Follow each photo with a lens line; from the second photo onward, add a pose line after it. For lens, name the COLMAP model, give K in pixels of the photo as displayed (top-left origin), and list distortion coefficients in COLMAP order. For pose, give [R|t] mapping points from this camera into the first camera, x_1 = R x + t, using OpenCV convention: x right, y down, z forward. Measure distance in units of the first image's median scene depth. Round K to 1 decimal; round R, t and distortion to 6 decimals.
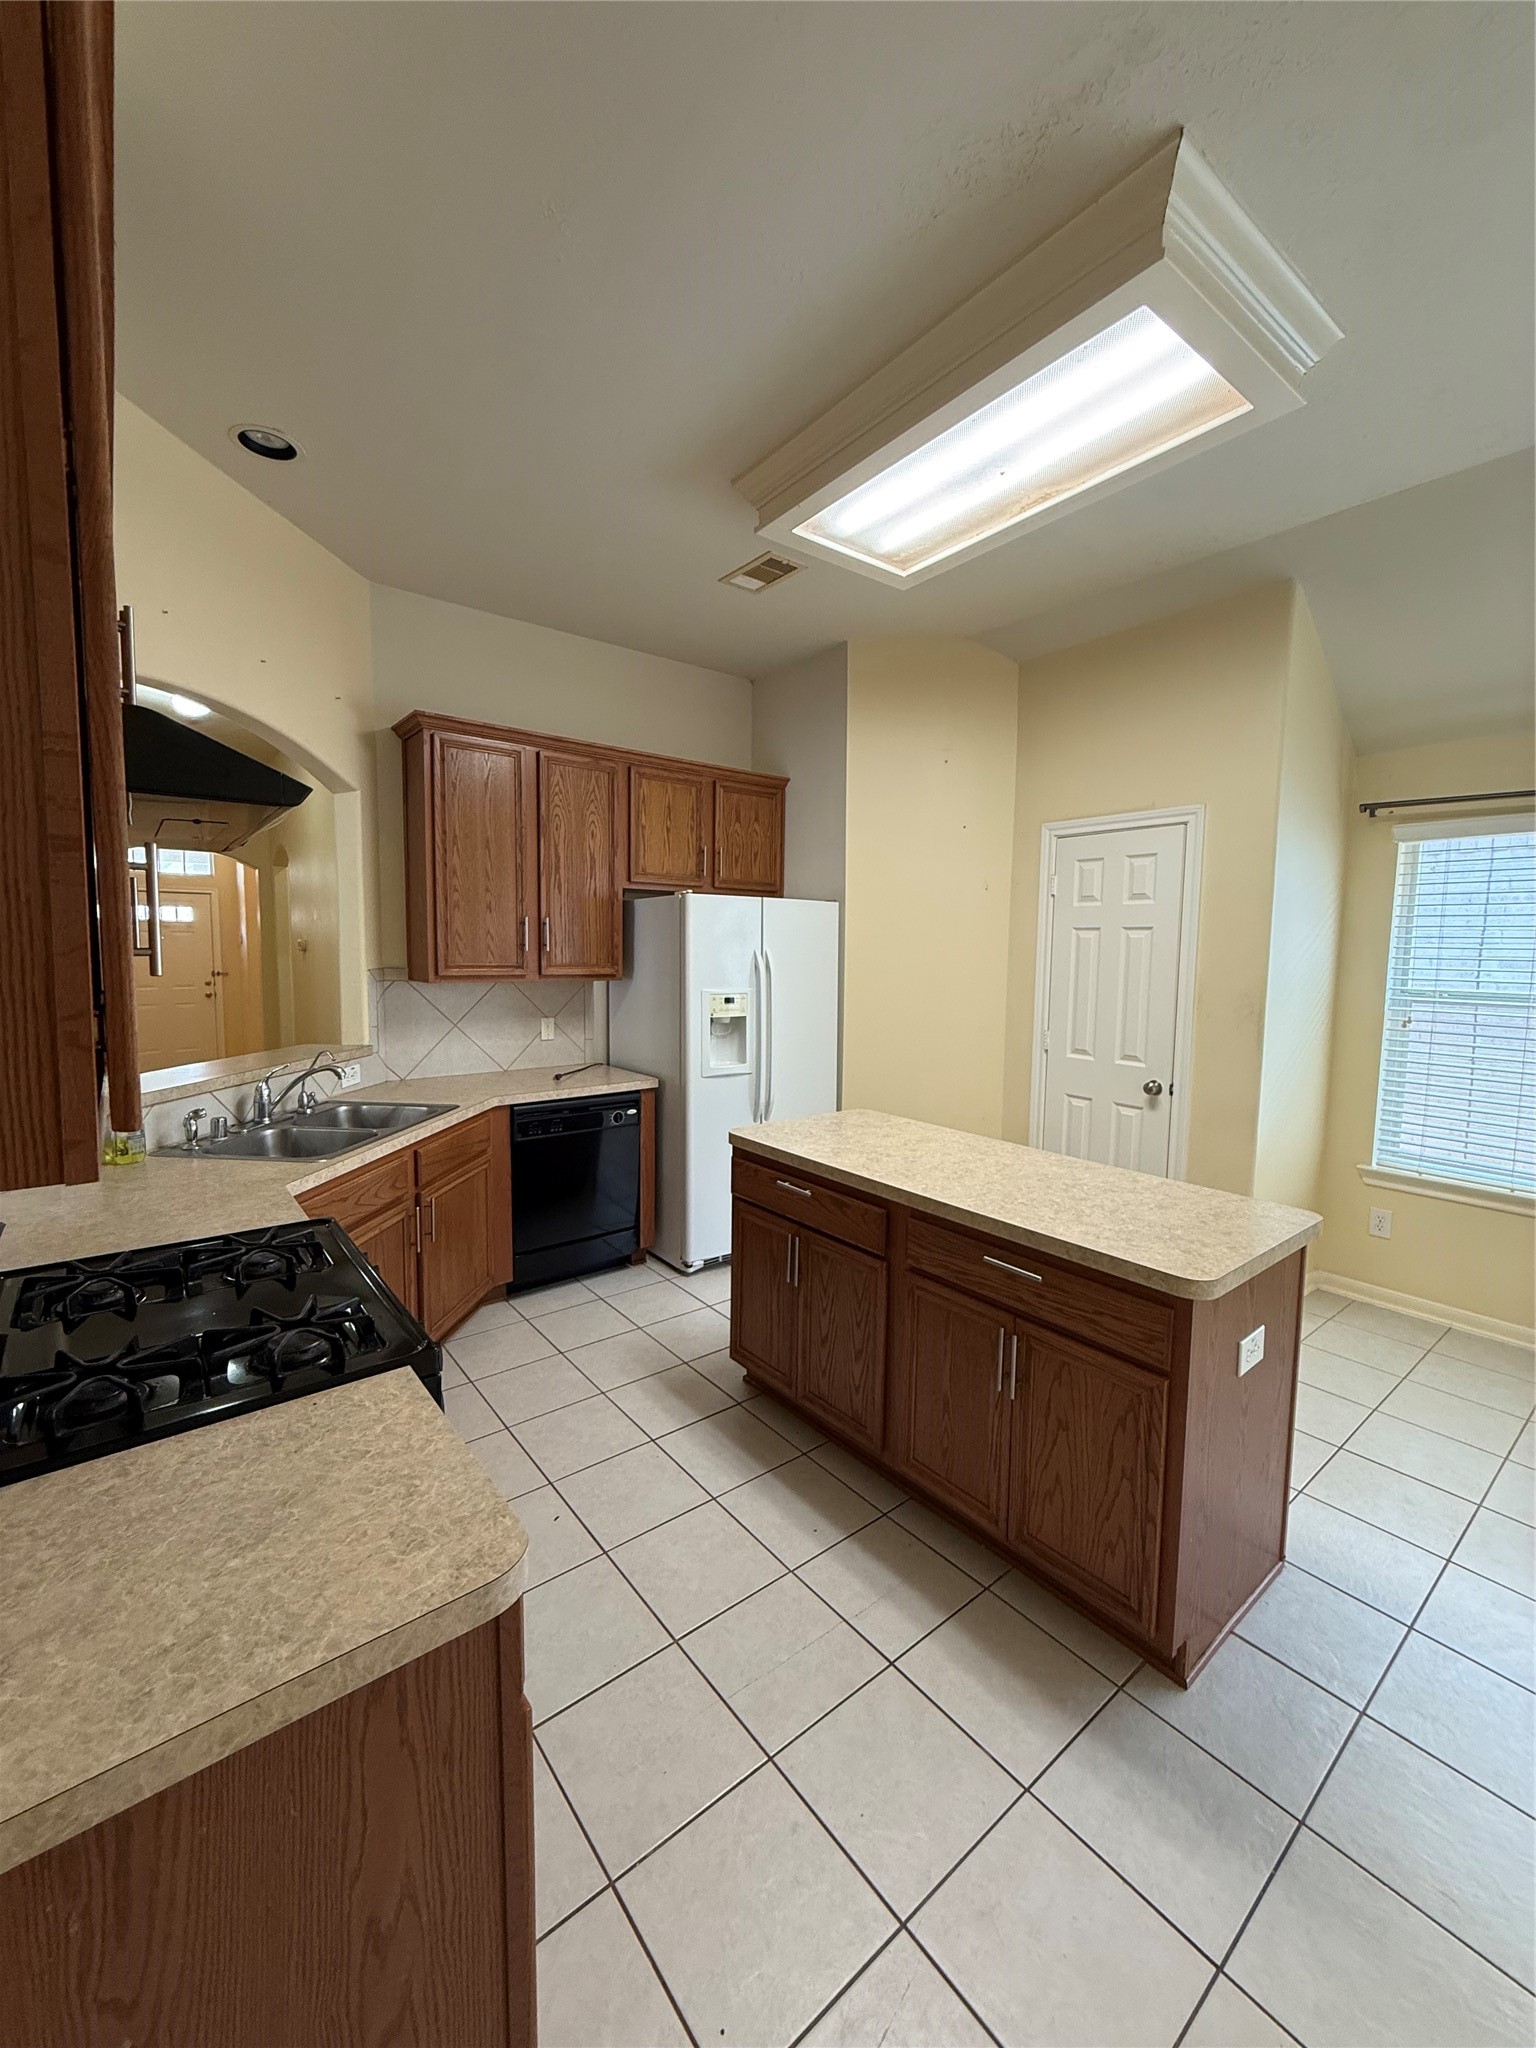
lens RADIAL K [[813.8, 0, 771.5], [0, 813.8, 1017.5], [0, 0, 1]] dist [0.000103, 0.000006]
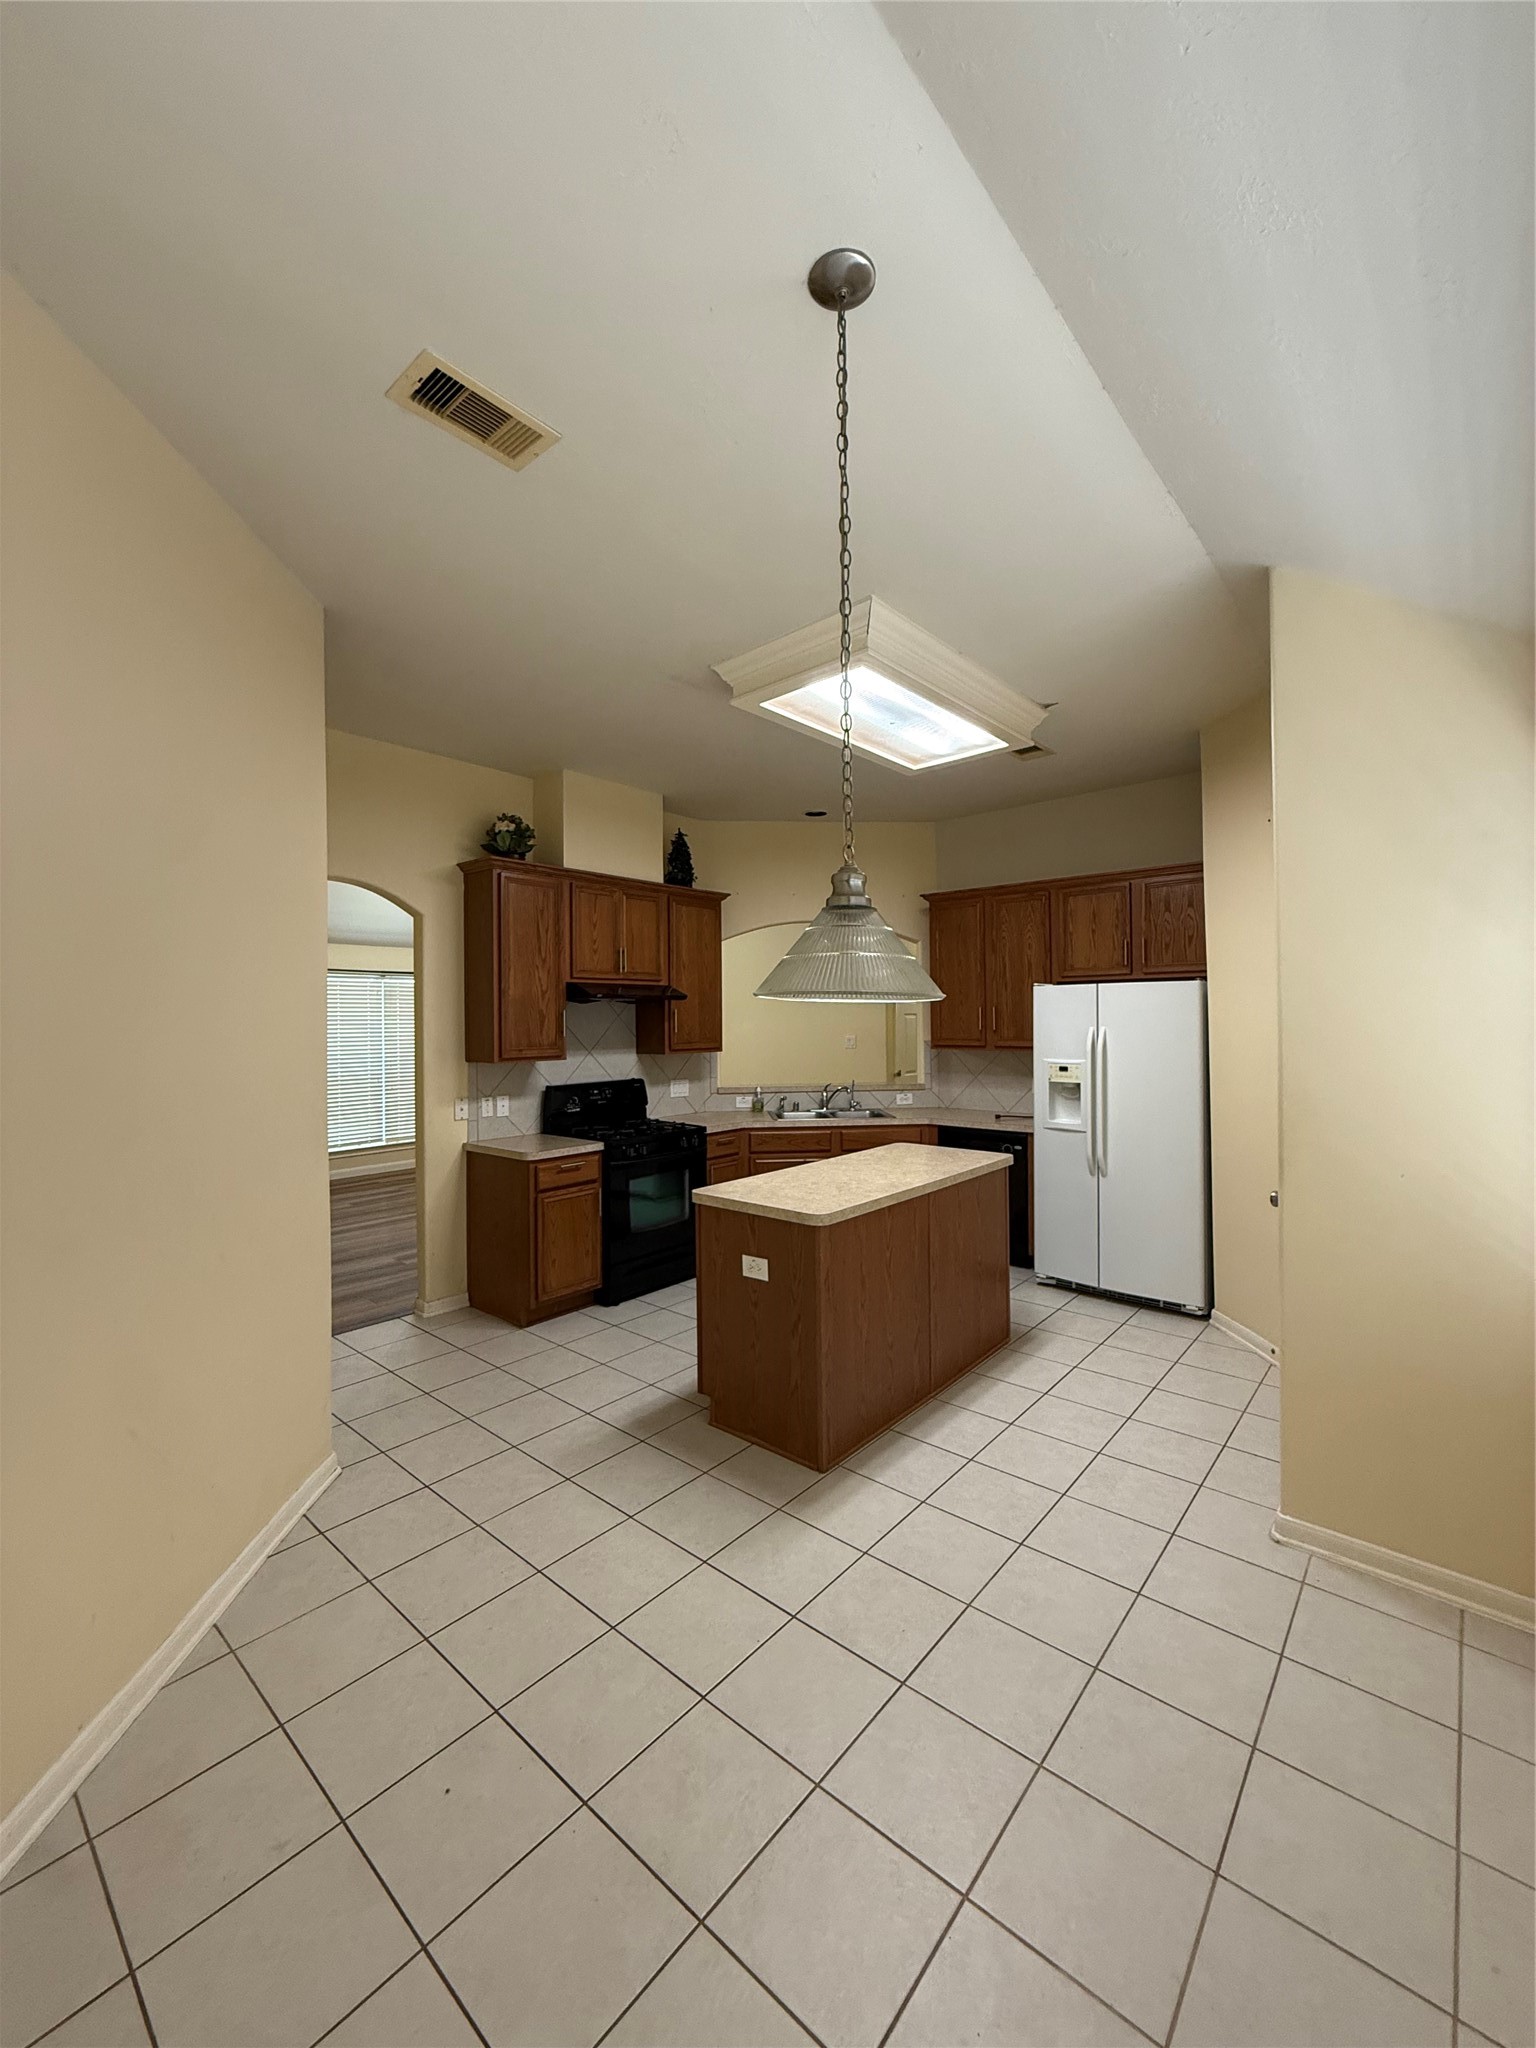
lens RADIAL K [[813.8, 0, 771.5], [0, 813.8, 1017.5], [0, 0, 1]] dist [0.000103, 0.000006]
pose [[0.183003, -0.020151, -0.982906, 1.085080], [-0.063338, 0.997471, -0.032242, -0.030851], [0.981070, 0.068155, 0.181263, 0.327820]]
